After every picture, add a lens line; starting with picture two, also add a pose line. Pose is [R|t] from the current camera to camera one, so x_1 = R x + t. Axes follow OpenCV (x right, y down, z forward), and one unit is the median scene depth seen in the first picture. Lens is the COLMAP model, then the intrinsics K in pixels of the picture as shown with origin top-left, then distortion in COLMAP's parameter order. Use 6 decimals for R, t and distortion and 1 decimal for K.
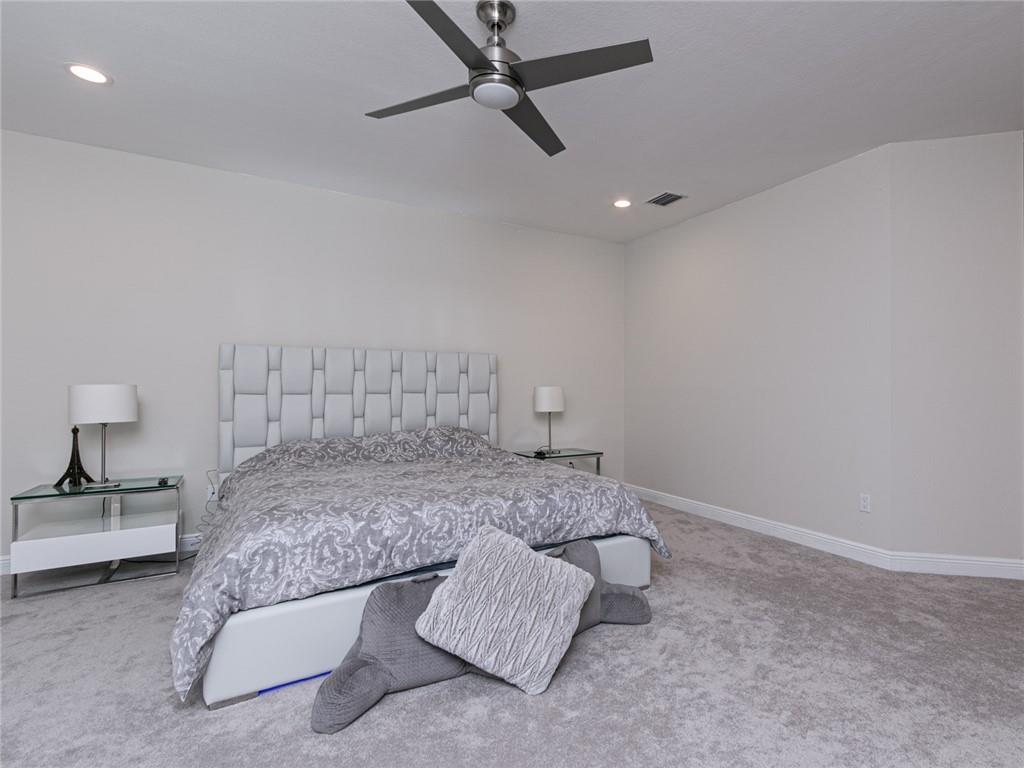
lens RADIAL K [[544.8, 0, 512.4], [0, 544.8, 389.1], [0, 0, 1]] dist [-0.001074, -0.000376]
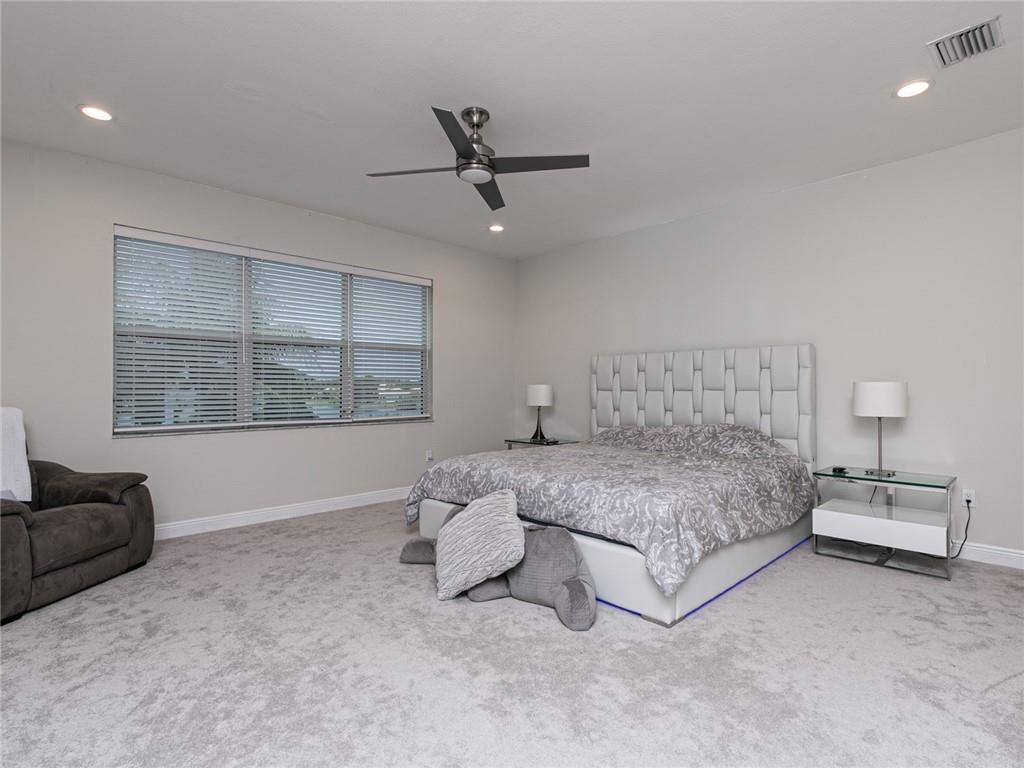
lens RADIAL K [[515.6, 0, 512.0], [0, 515.6, 384.0], [0, 0, 1]] dist [0.000818, -0.000168]
pose [[0.216158, -0.008459, -0.976322, 0.868413], [0.004314, 0.999961, -0.007709, 0.001965], [0.976349, -0.002546, 0.216186, 0.541766]]
